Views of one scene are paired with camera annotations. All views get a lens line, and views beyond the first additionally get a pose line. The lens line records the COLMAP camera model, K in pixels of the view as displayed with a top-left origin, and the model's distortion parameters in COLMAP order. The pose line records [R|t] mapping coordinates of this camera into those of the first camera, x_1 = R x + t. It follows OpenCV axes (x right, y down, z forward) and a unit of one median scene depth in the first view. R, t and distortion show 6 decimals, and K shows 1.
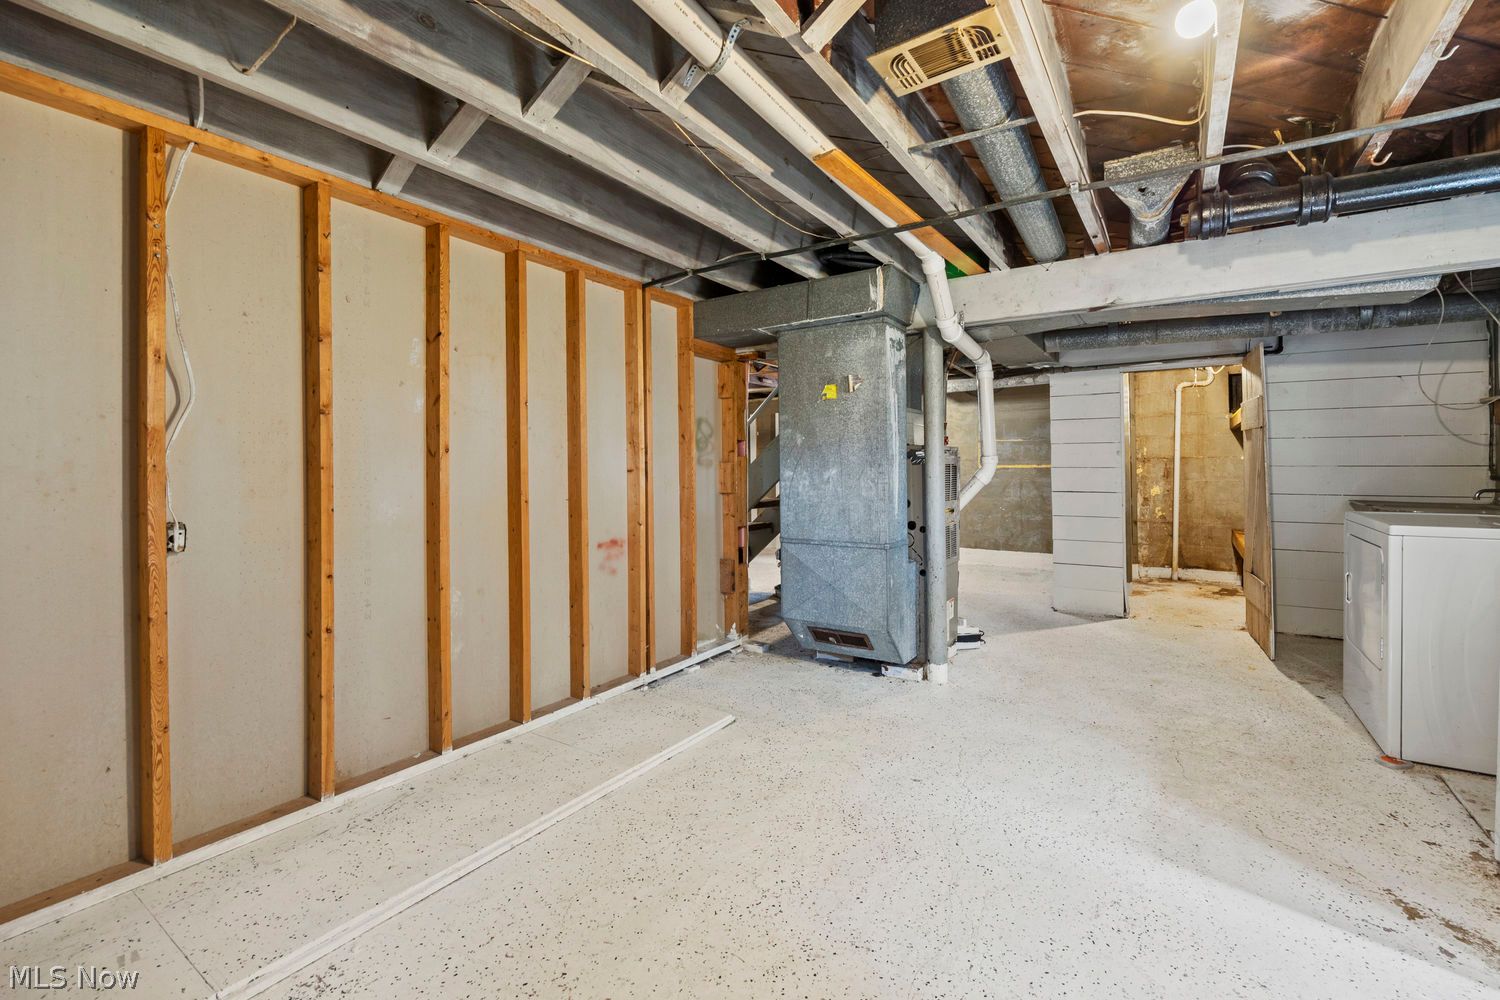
lens RADIAL K [[637.4, 0, 758.7], [0, 637.4, 501.2], [0, 0, 1]] dist [-0.015532, 0.000250]
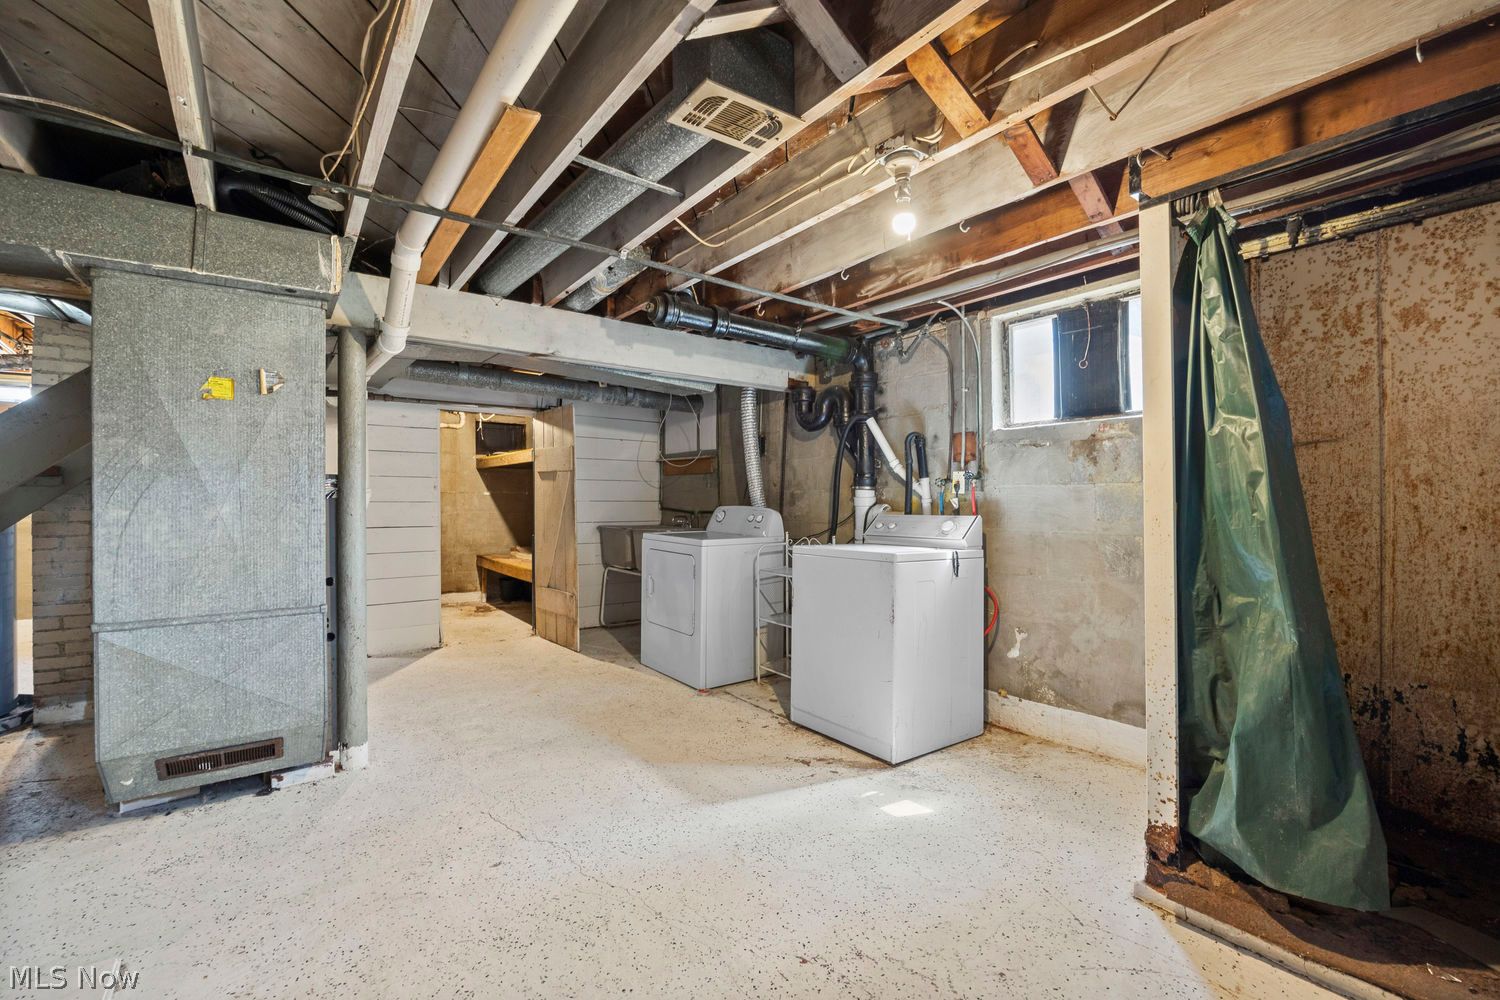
lens RADIAL K [[627.4, 0, 746.8], [0, 627.4, 527.8], [0, 0, 1]] dist [-0.018394, 0.000070]
pose [[0.339294, -0.038015, 0.939912, -0.308278], [0.046851, 0.998626, 0.023477, -0.017188], [-0.939513, 0.036070, 0.340609, 0.277172]]
